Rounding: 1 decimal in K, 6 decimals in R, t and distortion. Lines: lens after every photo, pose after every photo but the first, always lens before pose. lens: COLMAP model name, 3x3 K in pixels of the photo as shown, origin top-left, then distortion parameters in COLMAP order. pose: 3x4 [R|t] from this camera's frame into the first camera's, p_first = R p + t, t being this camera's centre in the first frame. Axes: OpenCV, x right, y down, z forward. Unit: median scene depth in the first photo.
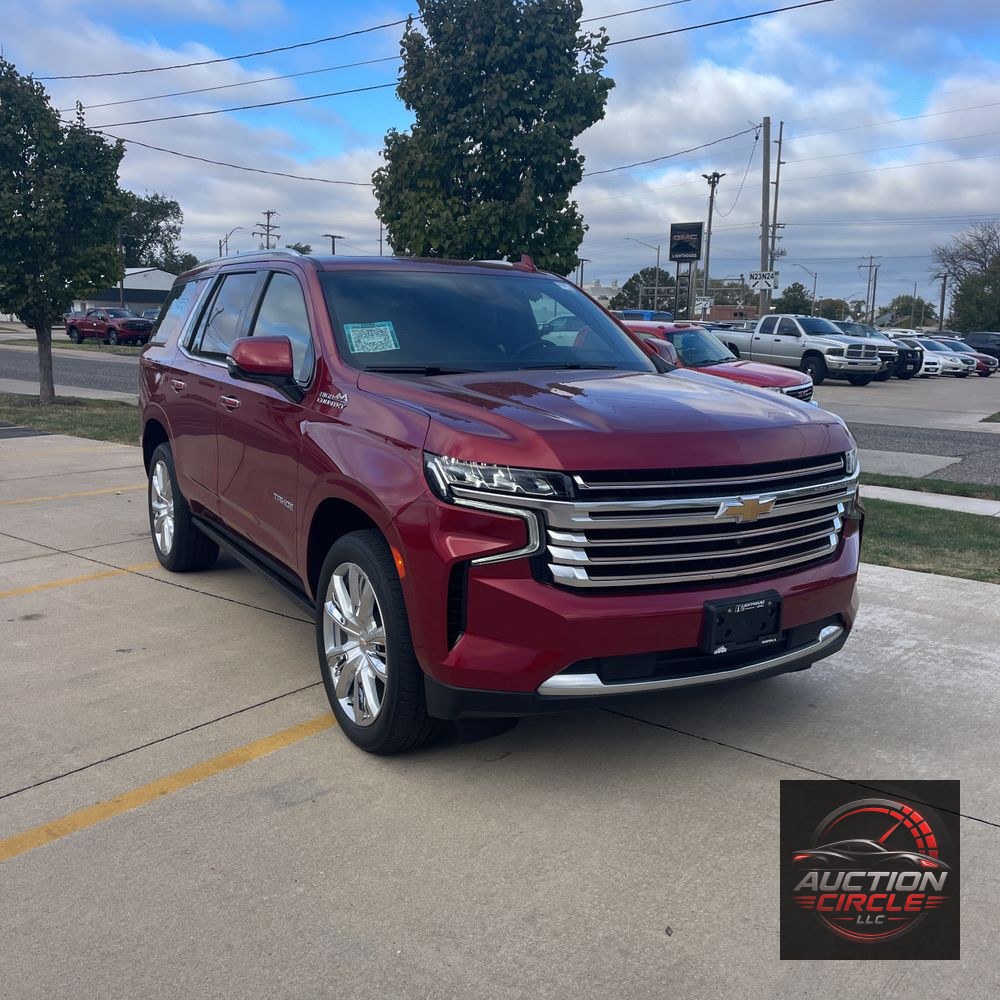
lens RADIAL K [[1009.0, 0, 496.5], [0, 1009.0, 492.6], [0, 0, 1]] dist [0.039366, 0.000000]
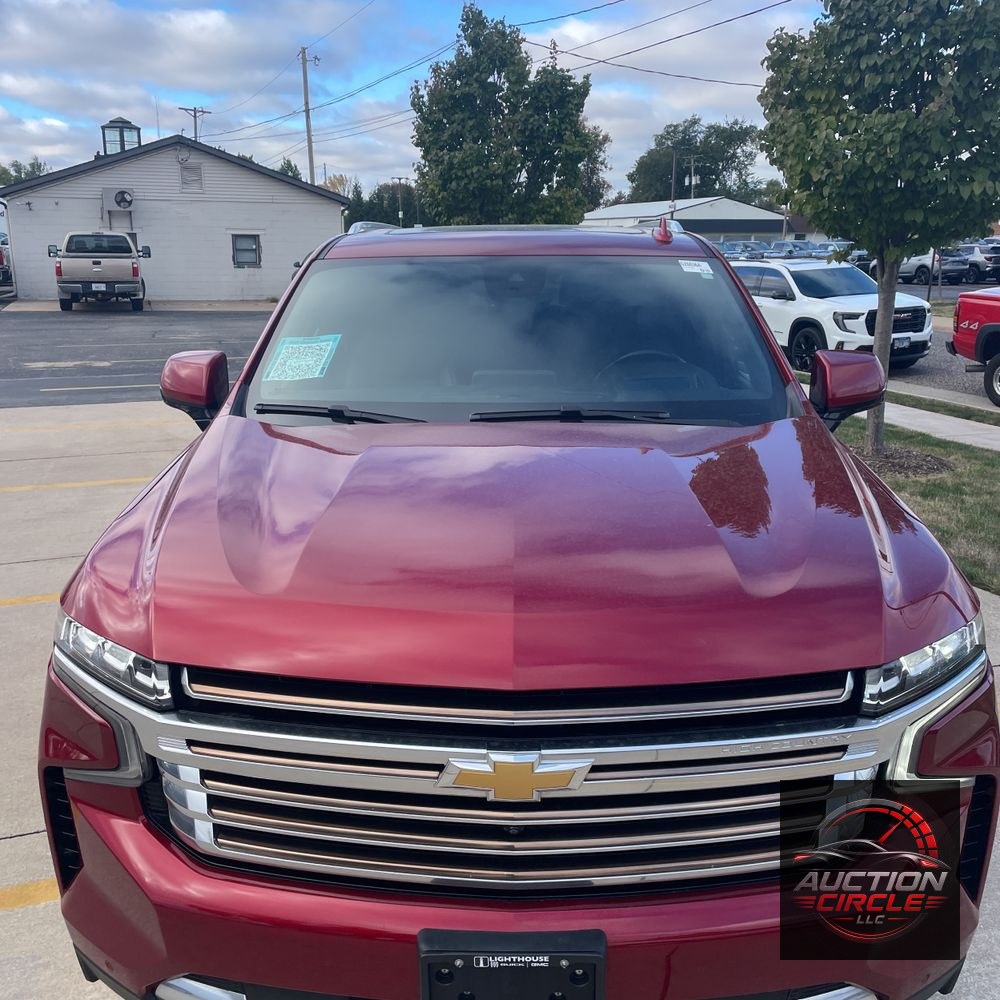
lens RADIAL K [[1009.0, 0, 500.5], [0, 1009.0, 508.2], [0, 0, 1]] dist [0.039366, 0.000000]
pose [[0.851893, 0.111511, -0.511707, 0.166611], [-0.067743, 0.992323, 0.103468, -0.057639], [0.519316, -0.053479, 0.852907, 0.197604]]
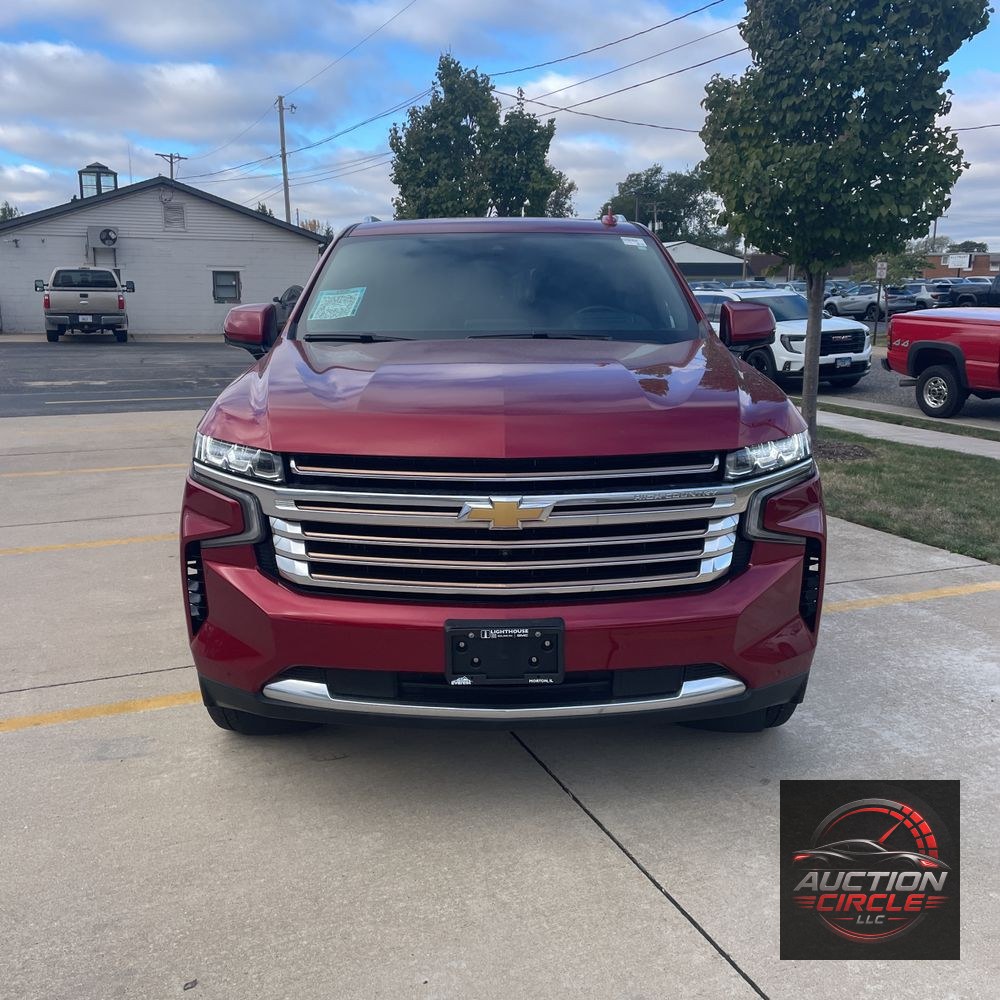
lens RADIAL K [[1009.0, 0, 501.0], [0, 1009.0, 499.3], [0, 0, 1]] dist [0.039366, 0.000000]
pose [[0.867585, 0.080136, -0.490789, 0.218644], [-0.063156, 0.996695, 0.051097, -0.012039], [0.493262, -0.013335, 0.869779, 0.104280]]
